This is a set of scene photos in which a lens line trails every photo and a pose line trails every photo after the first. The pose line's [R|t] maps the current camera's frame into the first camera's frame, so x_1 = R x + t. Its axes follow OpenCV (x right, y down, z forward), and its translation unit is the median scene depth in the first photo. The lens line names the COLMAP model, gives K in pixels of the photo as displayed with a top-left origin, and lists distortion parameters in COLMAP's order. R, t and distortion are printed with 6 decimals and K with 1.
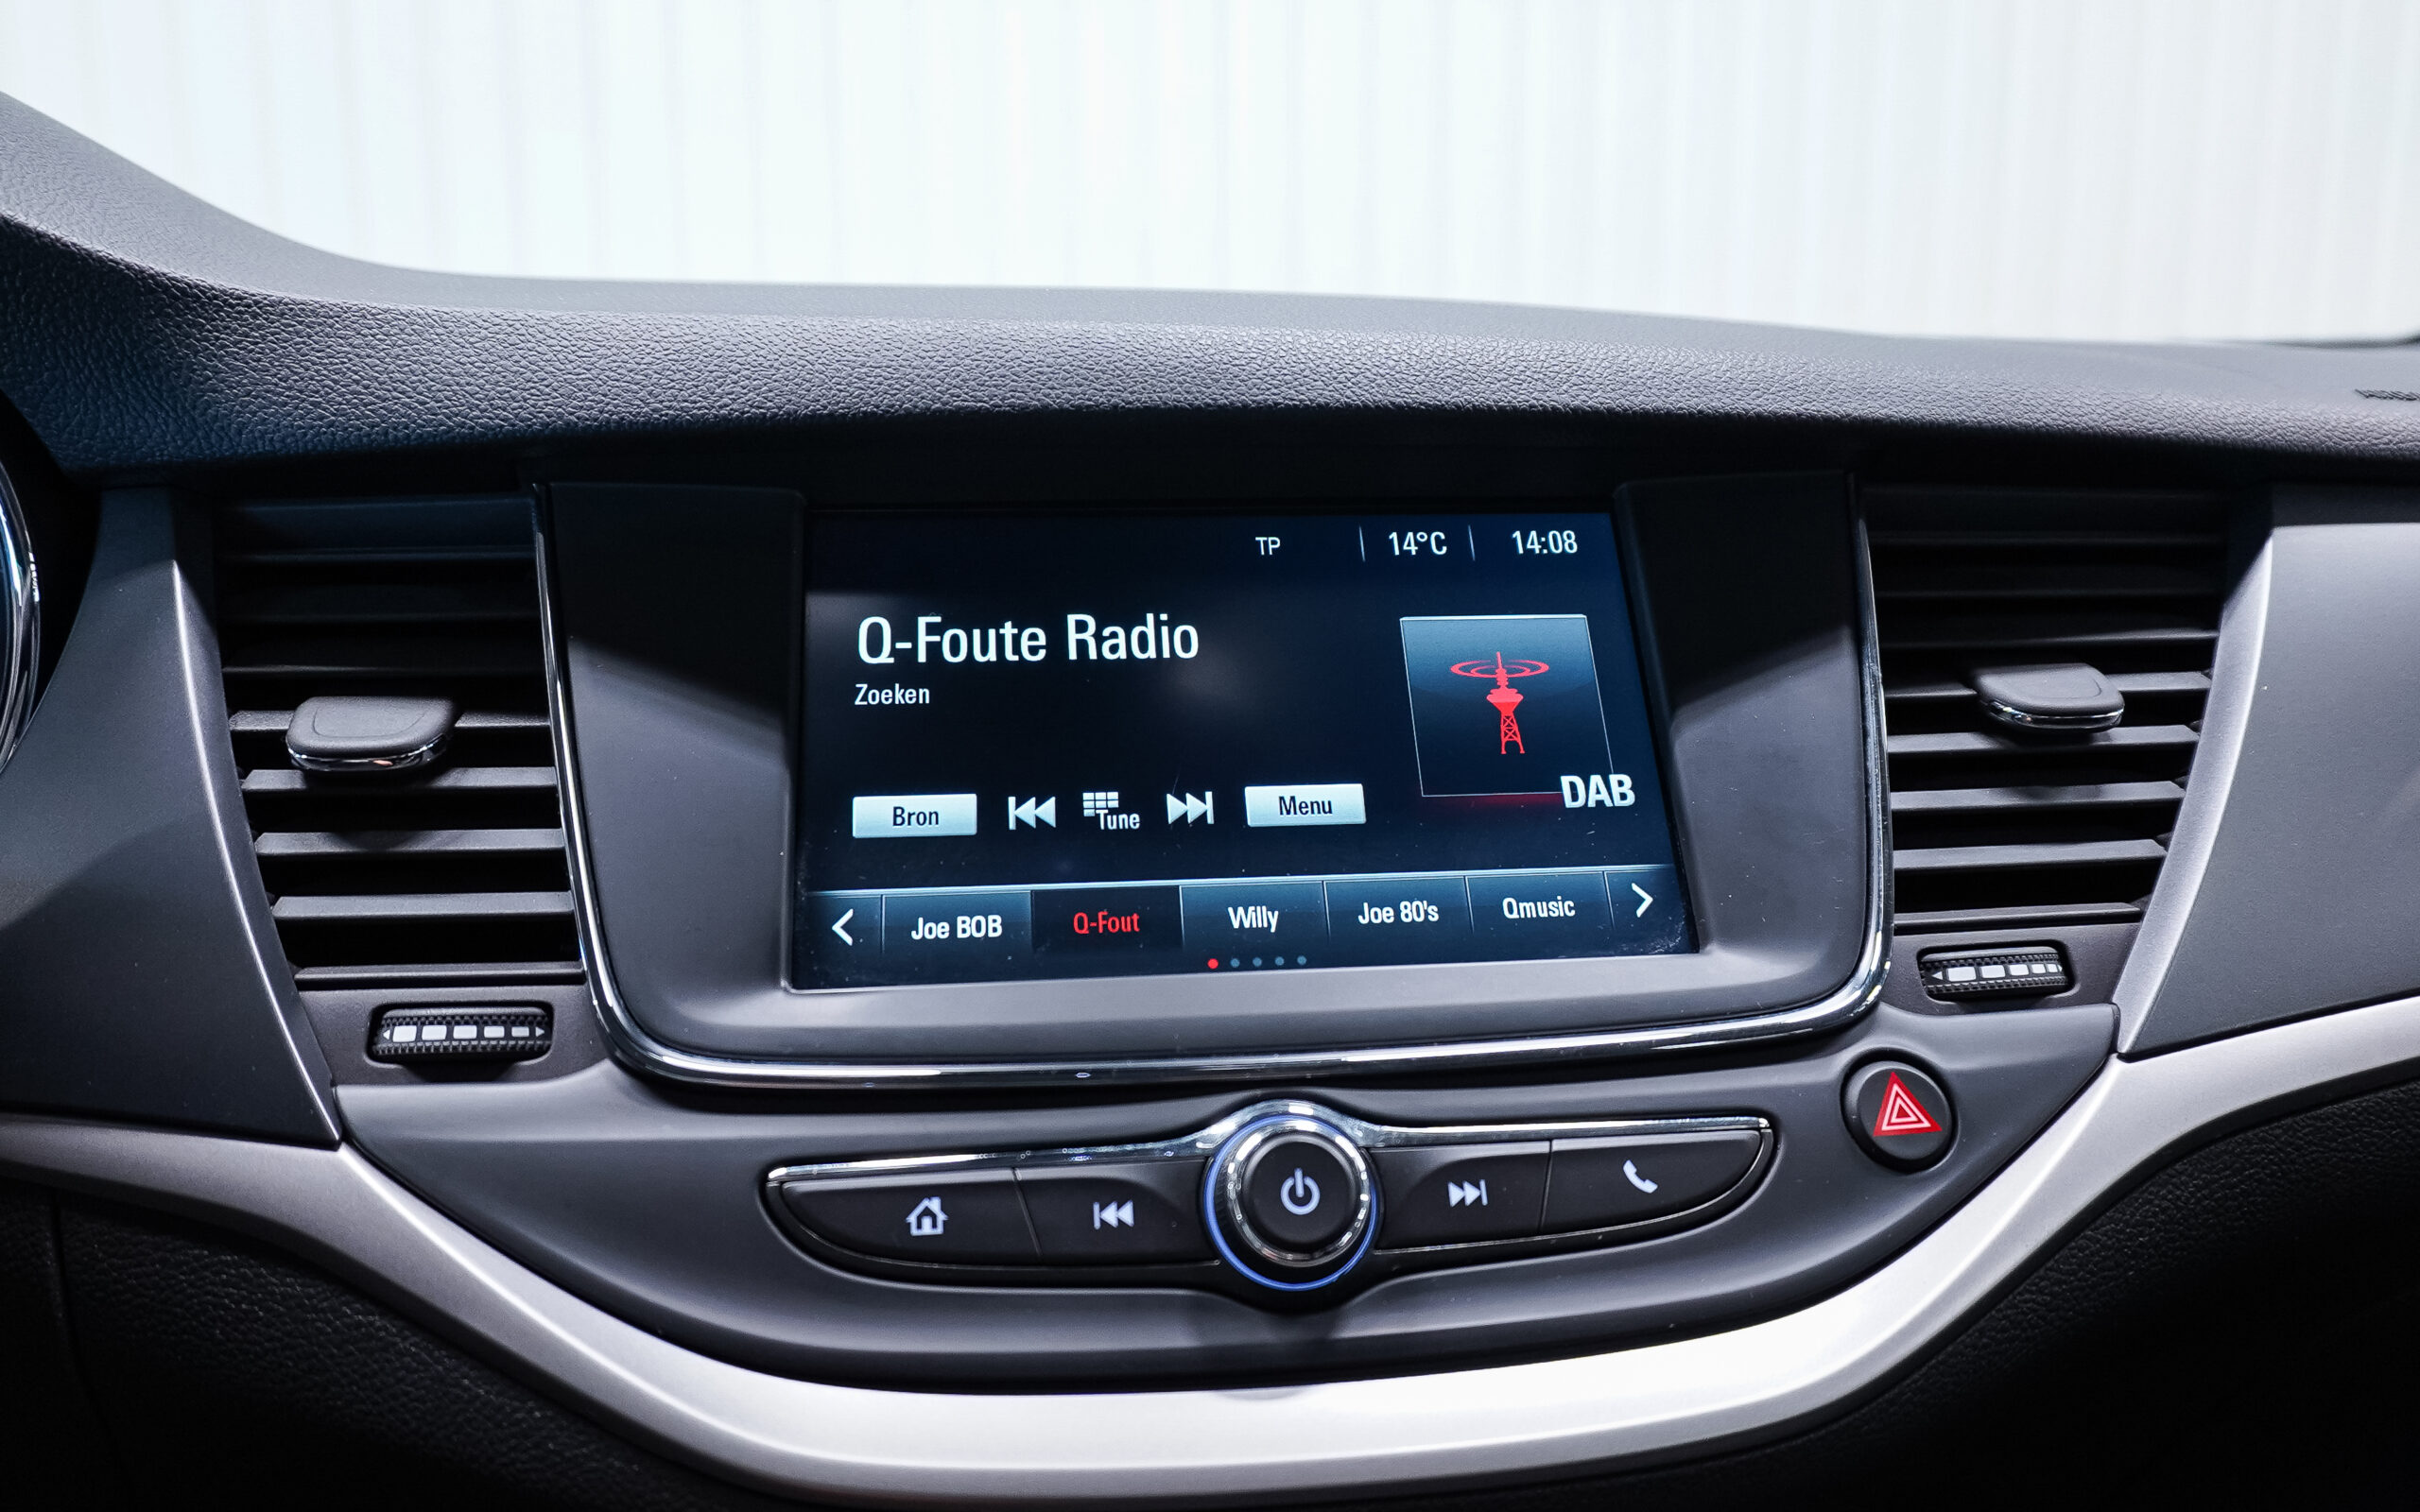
lens RADIAL K [[1703.6, 0, 1211.0], [0, 1703.6, 770.1], [0, 0, 1]] dist [-0.042425, 0.040147]
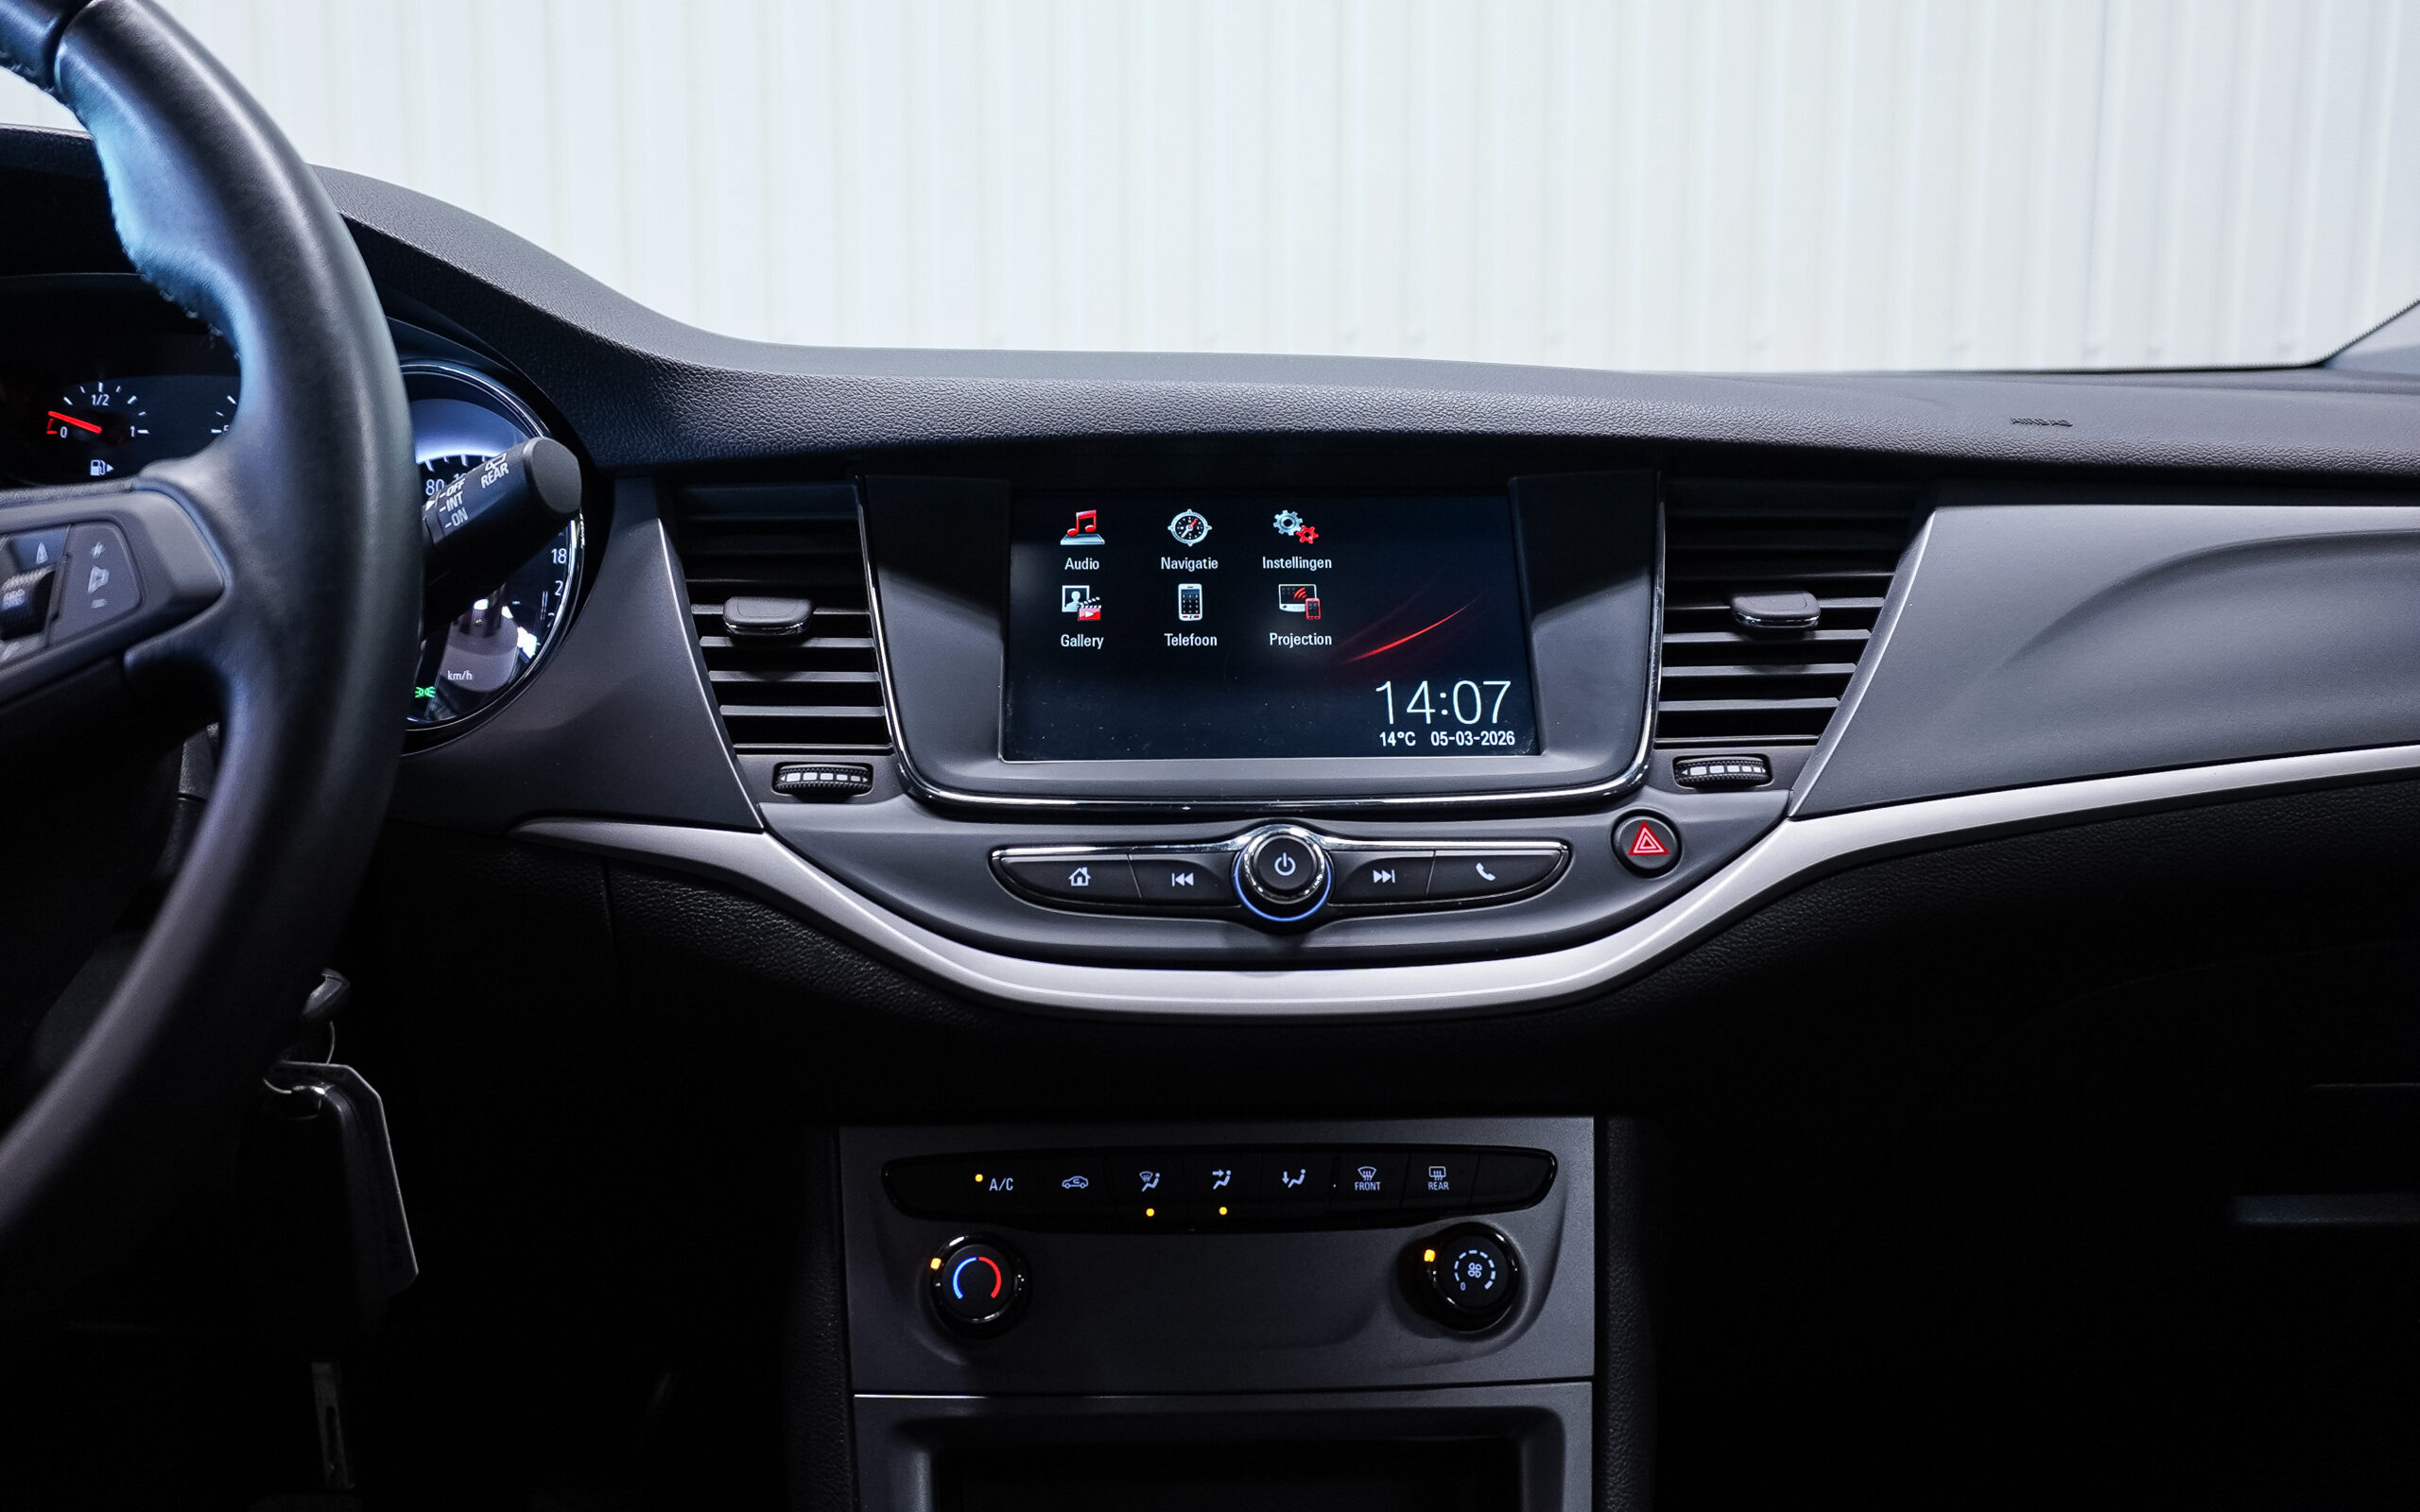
lens RADIAL K [[1703.6, 0, 1180.4], [0, 1703.6, 751.5], [0, 0, 1]] dist [-0.042425, 0.040147]
pose [[0.995799, 0.015337, -0.090271, 0.097123], [-0.017289, 0.999632, -0.020882, 0.158385], [0.089917, 0.022355, 0.995698, -0.766147]]
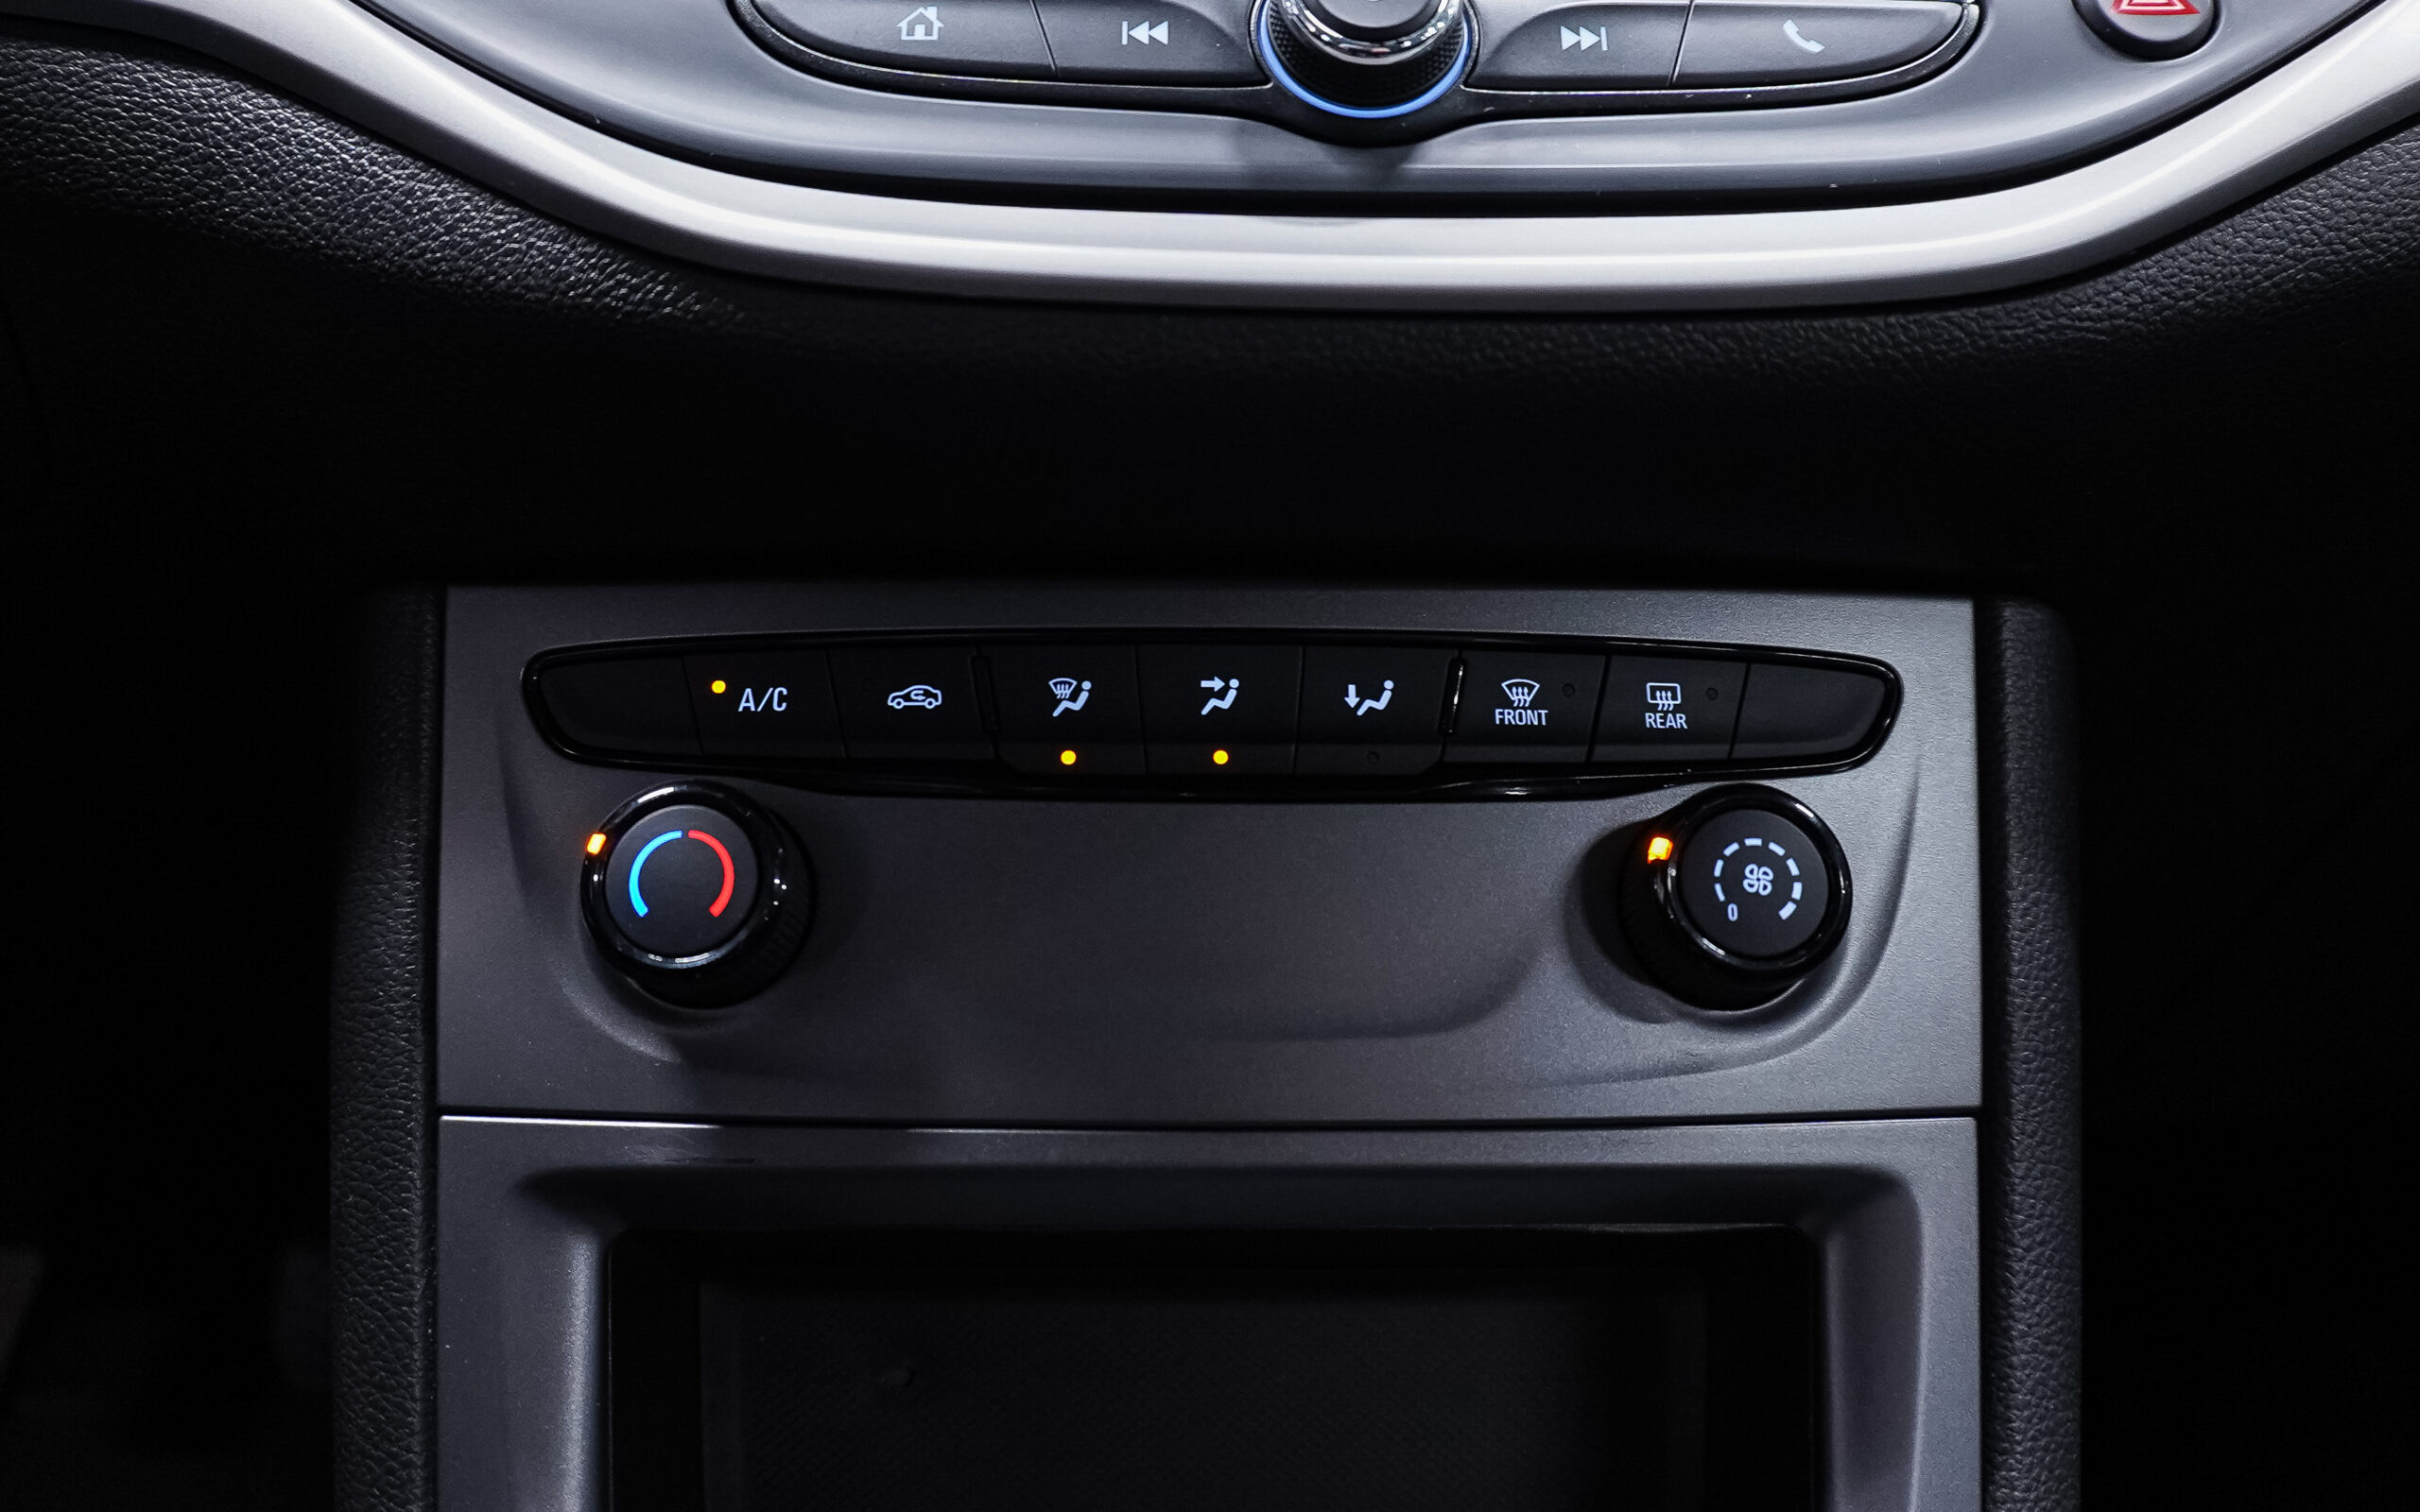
lens RADIAL K [[1703.6, 0, 1194.3], [0, 1703.6, 689.2], [0, 0, 1]] dist [-0.042425, 0.040147]
pose [[0.995677, 0.042652, -0.082506, 0.045396], [-0.035545, 0.995681, 0.085770, 0.488525], [0.085808, -0.082466, 0.992893, 0.157387]]
